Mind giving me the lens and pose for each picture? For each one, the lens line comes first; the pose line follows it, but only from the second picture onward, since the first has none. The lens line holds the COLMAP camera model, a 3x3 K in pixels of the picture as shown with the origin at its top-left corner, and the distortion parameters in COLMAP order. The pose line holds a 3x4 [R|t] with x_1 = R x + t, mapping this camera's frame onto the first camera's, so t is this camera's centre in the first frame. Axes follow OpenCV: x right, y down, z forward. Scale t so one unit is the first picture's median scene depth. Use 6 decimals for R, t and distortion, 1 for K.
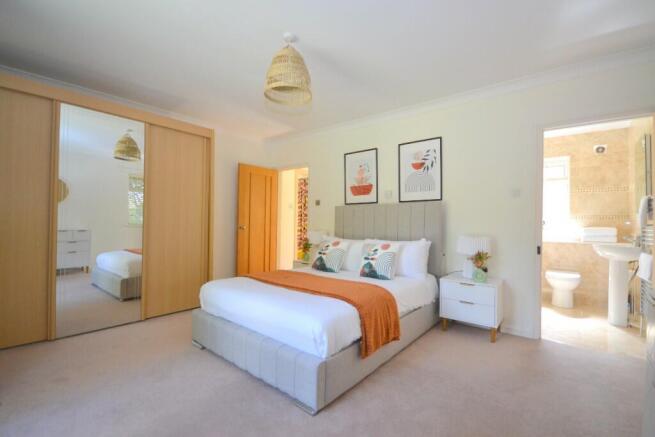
lens RADIAL K [[293.1, 0, 327.3], [0, 293.1, 218.4], [0, 0, 1]] dist [-0.003801, -0.002100]
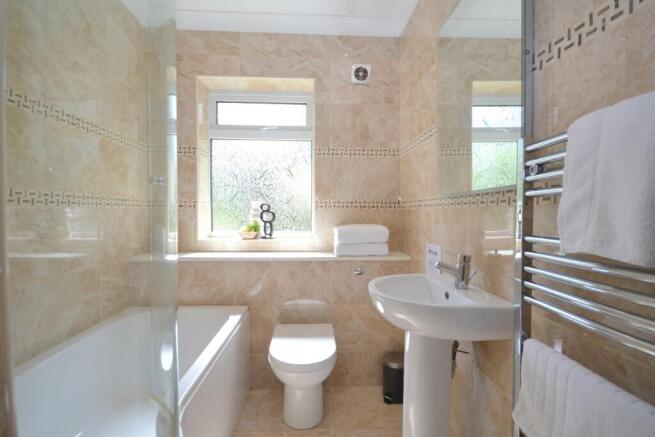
lens RADIAL K [[293.1, 0, 327.6], [0, 293.1, 220.9], [0, 0, 1]] dist [-0.003801, -0.002100]
pose [[0.759595, -0.018020, 0.650147, 0.553977], [0.007899, 0.999798, 0.018483, 0.013568], [-0.650348, -0.008904, 0.759584, 0.646645]]
